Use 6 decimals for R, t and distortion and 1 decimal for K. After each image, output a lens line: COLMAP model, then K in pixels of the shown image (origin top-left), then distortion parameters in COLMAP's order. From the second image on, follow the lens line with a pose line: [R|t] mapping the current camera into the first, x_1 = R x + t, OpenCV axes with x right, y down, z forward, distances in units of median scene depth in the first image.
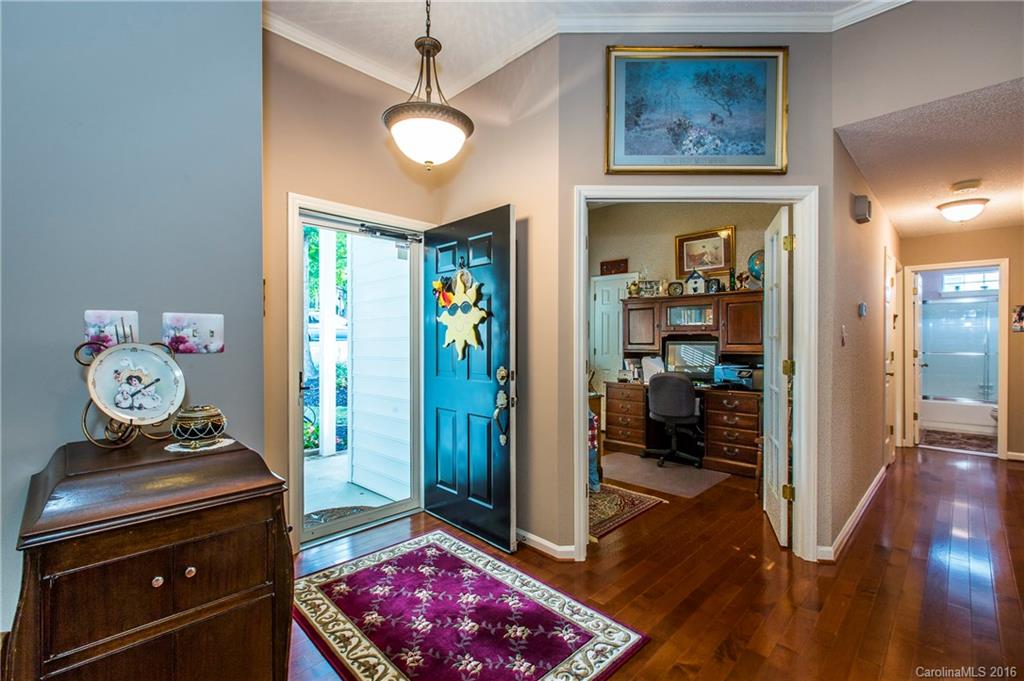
lens RADIAL K [[460.5, 0, 510.3], [0, 460.5, 340.3], [0, 0, 1]] dist [-0.004976, 0.001120]
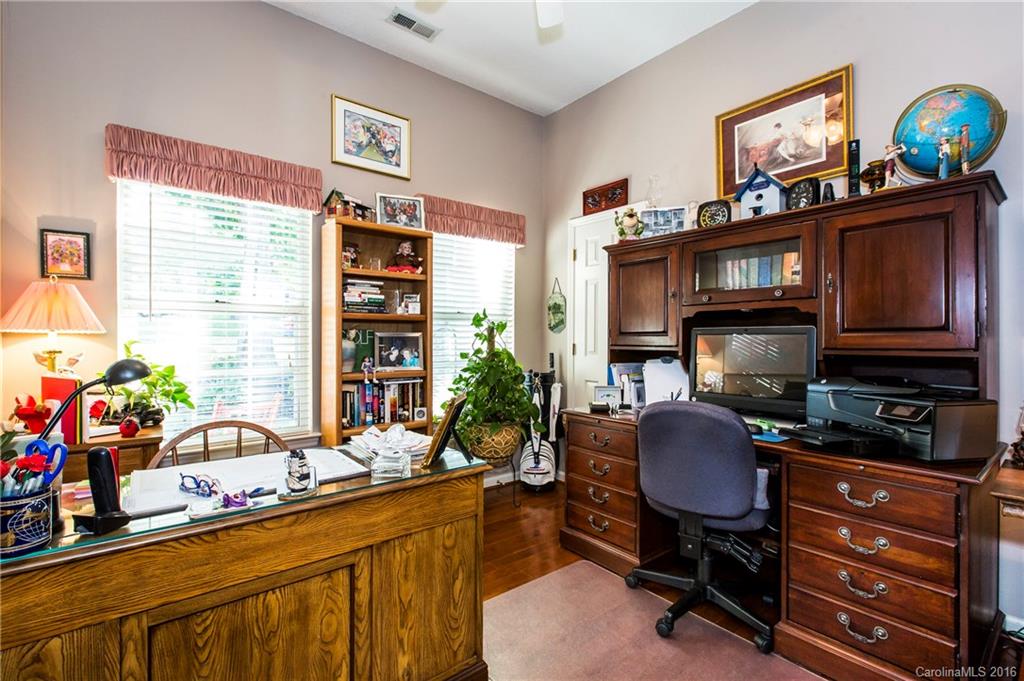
lens RADIAL K [[460.5, 0, 513.0], [0, 460.5, 341.9], [0, 0, 1]] dist [-0.004976, 0.001120]
pose [[0.993886, 0.000241, -0.110409, 0.208811], [0.000208, 0.999992, 0.004060, 0.015240], [0.110409, -0.004058, 0.993878, 0.514119]]
